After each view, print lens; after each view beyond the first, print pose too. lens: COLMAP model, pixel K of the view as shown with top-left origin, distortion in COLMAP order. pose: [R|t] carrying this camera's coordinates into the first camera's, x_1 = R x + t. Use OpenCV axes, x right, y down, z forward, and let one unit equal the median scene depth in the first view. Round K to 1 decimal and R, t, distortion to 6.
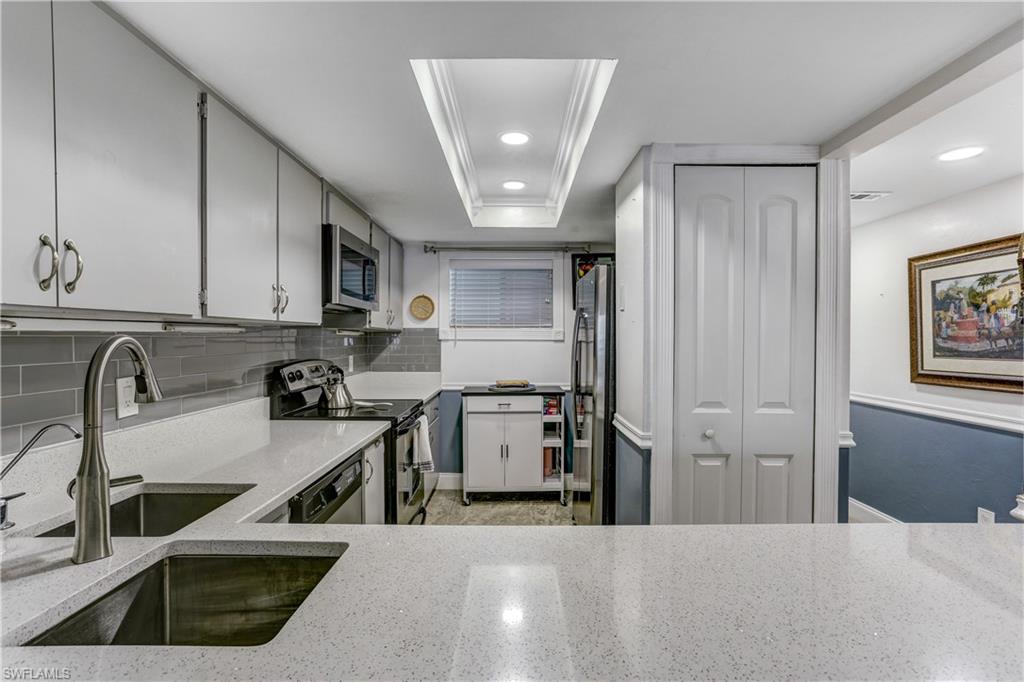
lens RADIAL K [[493.8, 0, 512.0], [0, 493.8, 341.0], [0, 0, 1]] dist [-0.053542, 0.035034]
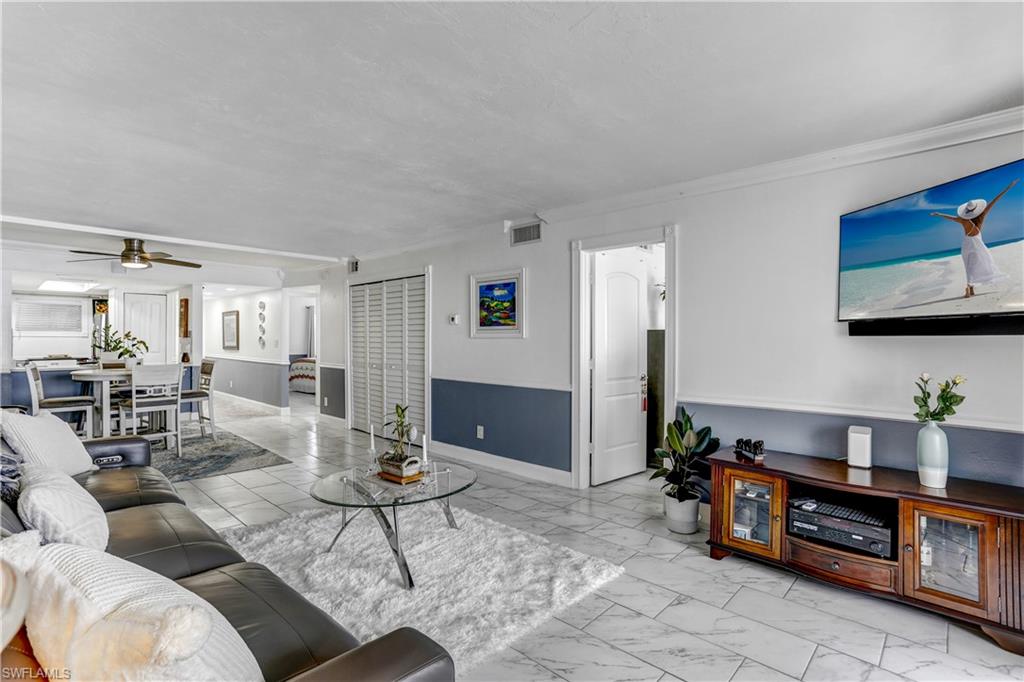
lens RADIAL K [[493.8, 0, 512.0], [0, 493.8, 341.0], [0, 0, 1]] dist [-0.053542, 0.035034]
pose [[0.677193, -0.002199, 0.735802, -0.229237], [0.003385, 0.999994, -0.000127, 0.026192], [-0.735798, 0.002577, 0.677196, -2.099508]]
